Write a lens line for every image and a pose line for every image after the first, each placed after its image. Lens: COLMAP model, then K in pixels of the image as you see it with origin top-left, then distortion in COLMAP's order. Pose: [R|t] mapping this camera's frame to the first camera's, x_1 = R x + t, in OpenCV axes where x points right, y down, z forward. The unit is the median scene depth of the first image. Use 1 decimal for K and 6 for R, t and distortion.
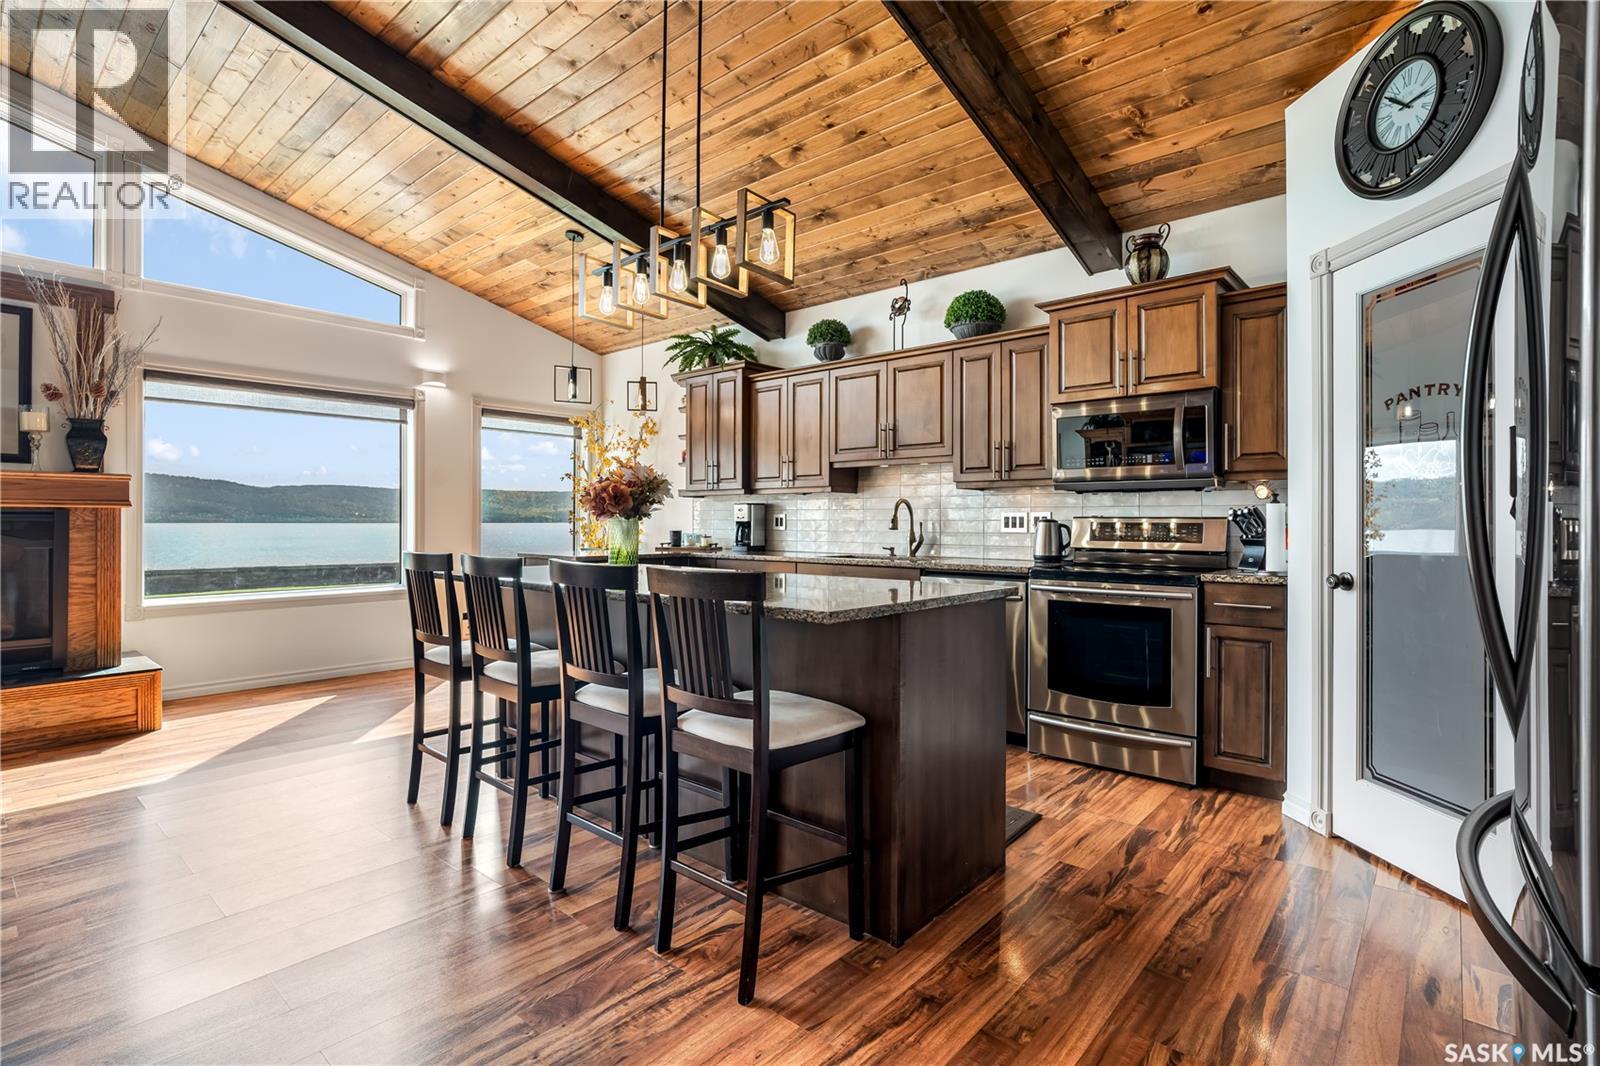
lens RADIAL K [[756.9, 0, 798.6], [0, 756.9, 518.1], [0, 0, 1]] dist [-0.002617, -0.000100]
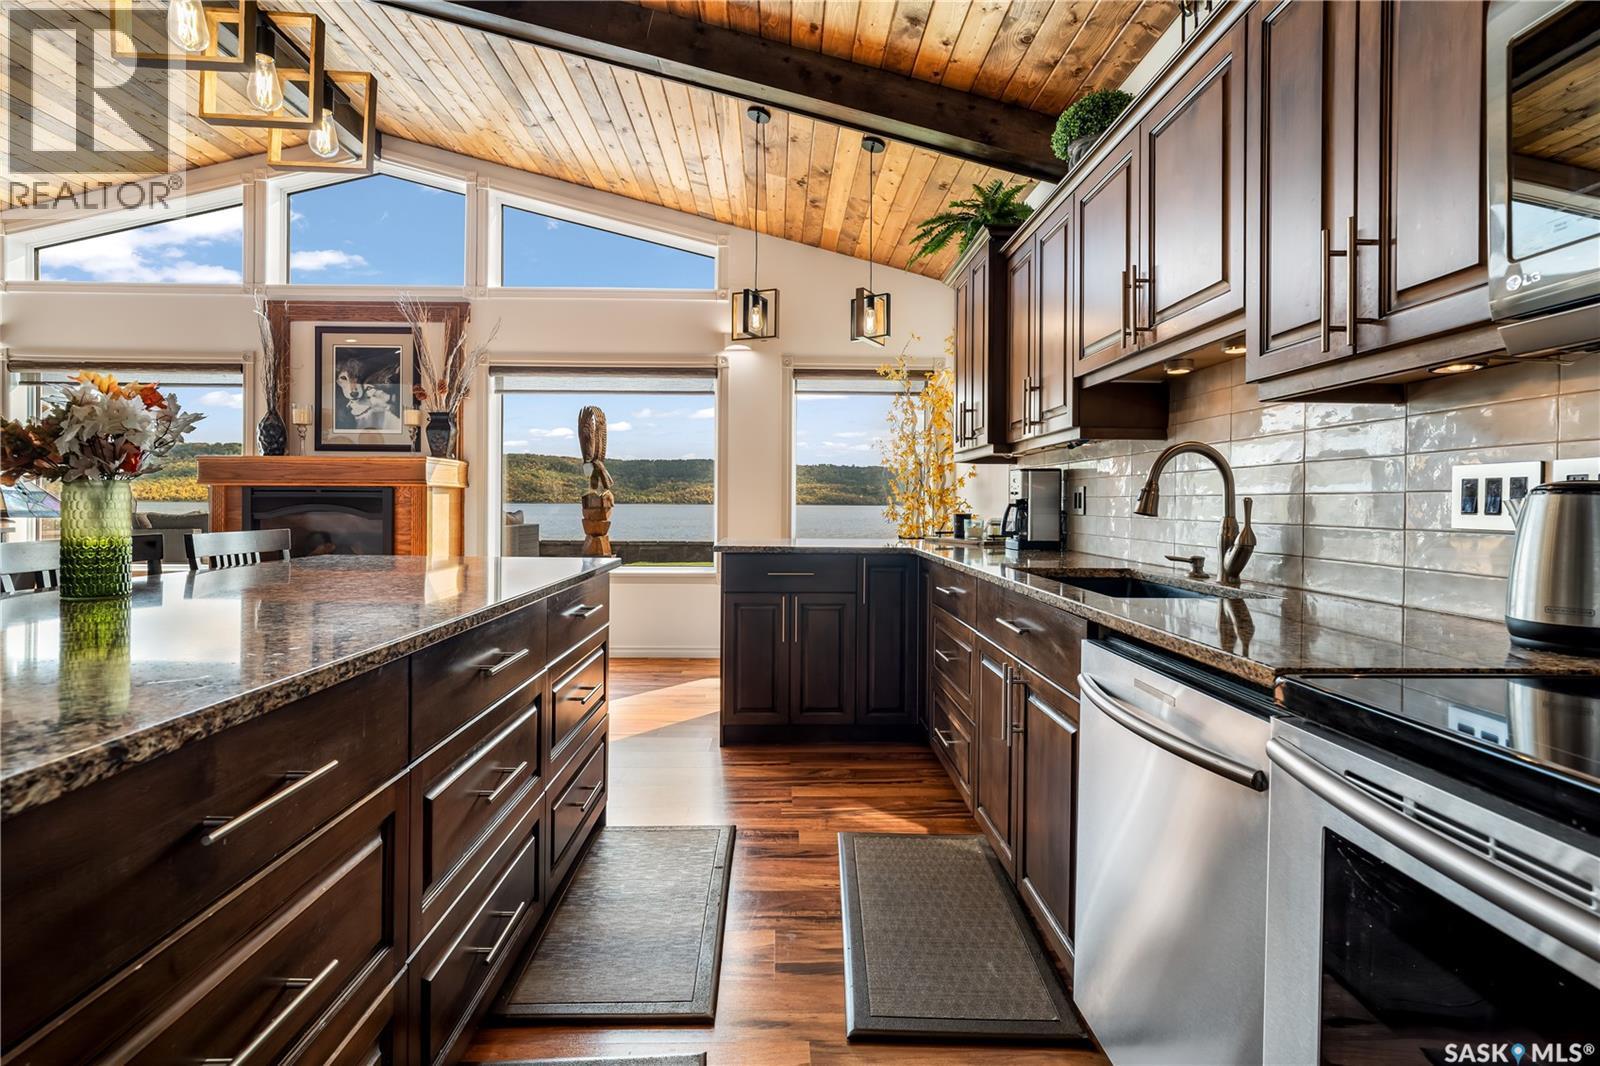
lens RADIAL K [[762.5, 0, 799.2], [0, 762.5, 503.6], [0, 0, 1]] dist [0.000300, 0.000394]
pose [[0.679150, 0.003072, -0.733993, 0.295601], [-0.002104, 0.999995, 0.002238, 0.007643], [0.733996, 0.000024, 0.679153, 0.548299]]
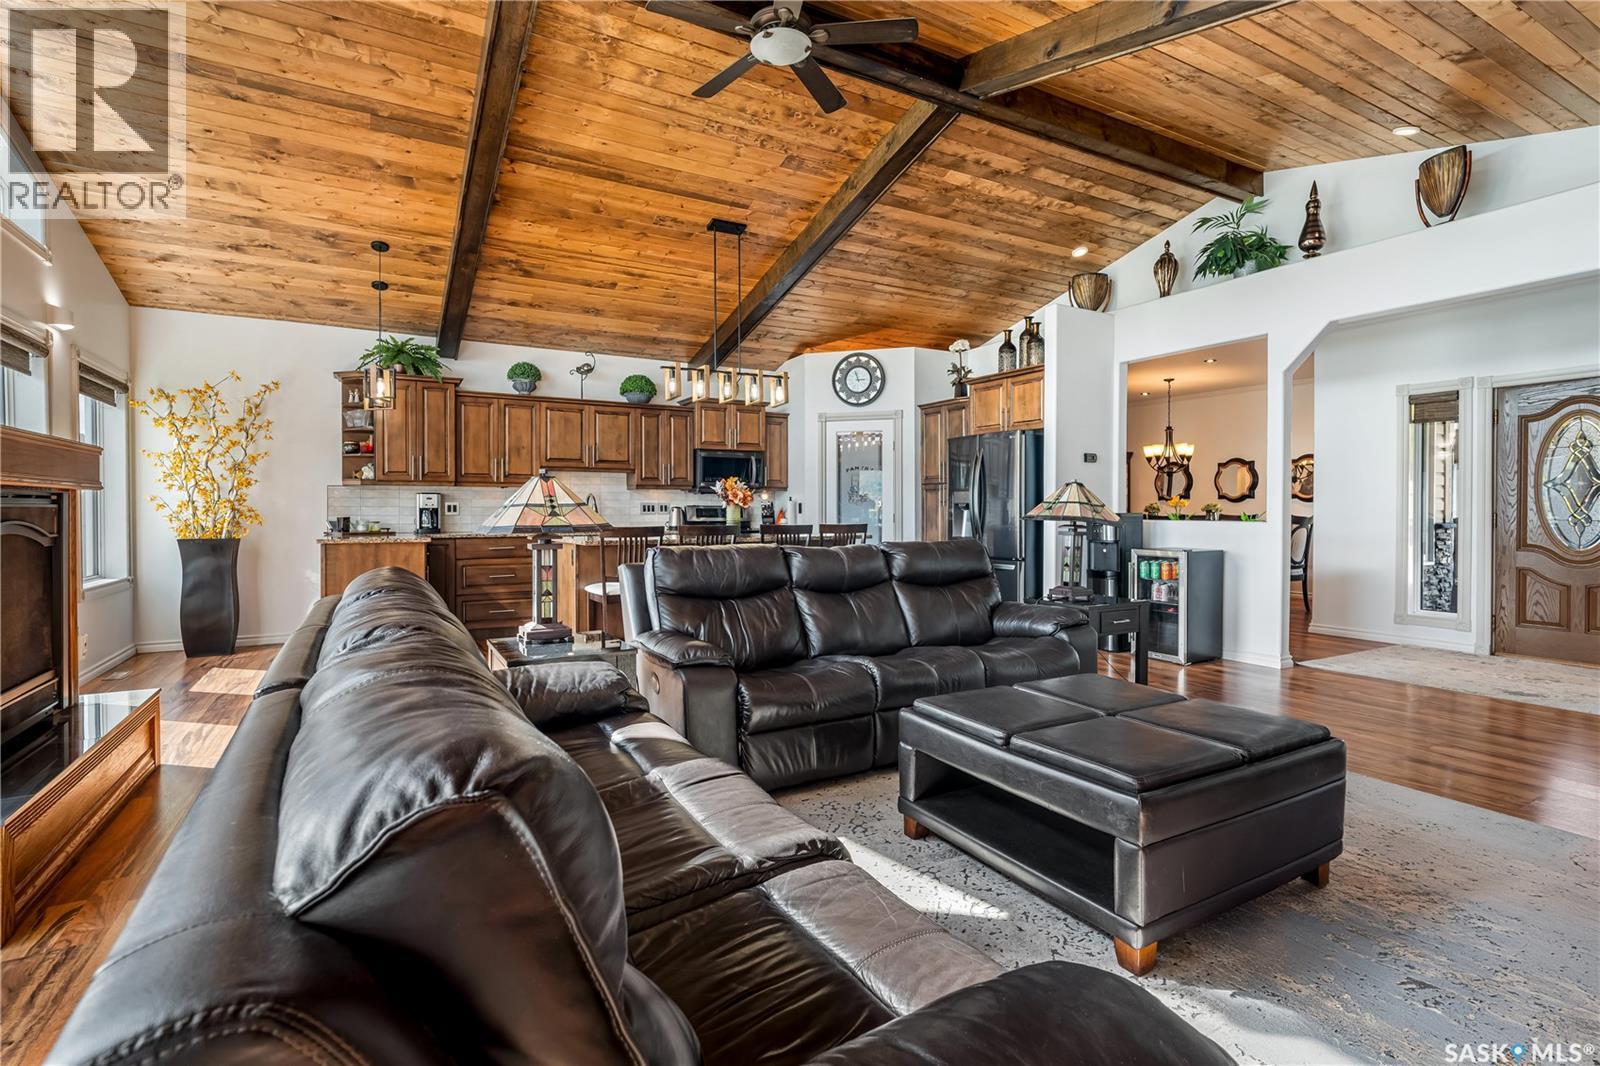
lens RADIAL K [[756.9, 0, 798.6], [0, 756.9, 518.1], [0, 0, 1]] dist [-0.002617, -0.000100]
pose [[0.335127, -0.010097, 0.942119, -1.168539], [0.000650, 0.999945, 0.010486, 0.008217], [-0.942173, -0.002902, 0.335115, 0.069648]]
